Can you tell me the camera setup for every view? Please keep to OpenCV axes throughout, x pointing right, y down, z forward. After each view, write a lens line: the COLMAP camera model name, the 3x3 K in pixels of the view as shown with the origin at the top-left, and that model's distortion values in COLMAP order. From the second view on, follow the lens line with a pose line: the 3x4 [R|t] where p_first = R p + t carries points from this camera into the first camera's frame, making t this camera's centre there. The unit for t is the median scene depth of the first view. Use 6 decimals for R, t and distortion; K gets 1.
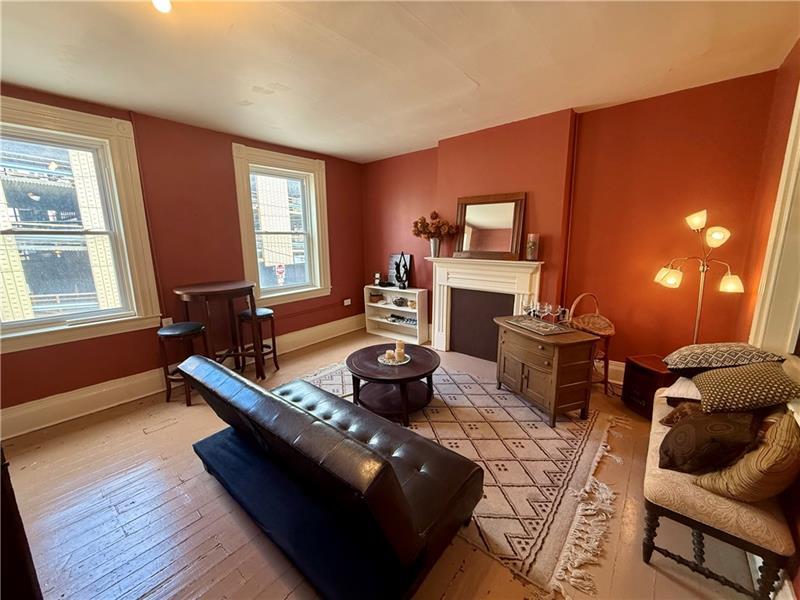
lens RADIAL K [[317.7, 0, 401.8], [0, 317.7, 301.1], [0, 0, 1]] dist [-0.001747, 0.000530]
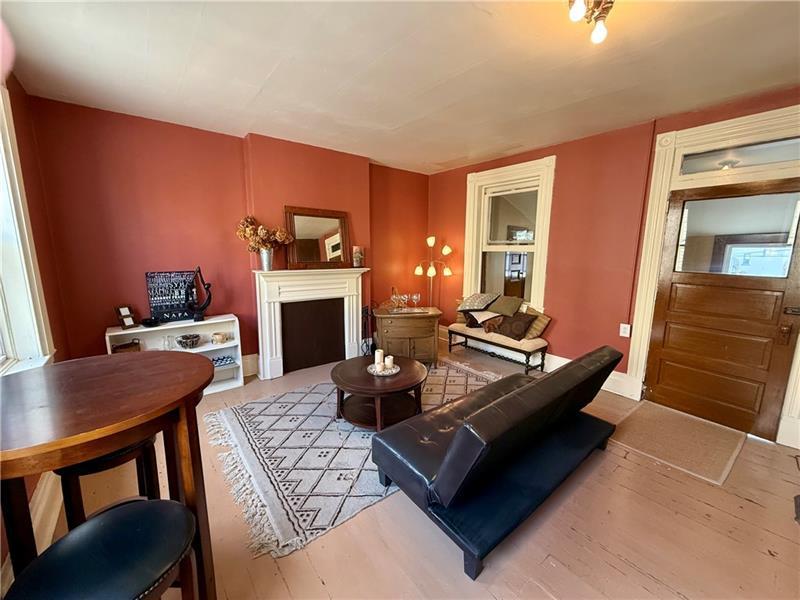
lens RADIAL K [[317.7, 0, 401.0], [0, 317.7, 300.2], [0, 0, 1]] dist [-0.001747, 0.000530]
pose [[0.198174, -0.134764, 0.970858, -0.656949], [0.187372, 0.977445, 0.097432, -0.076186], [-0.962091, 0.162603, 0.218955, 0.484253]]
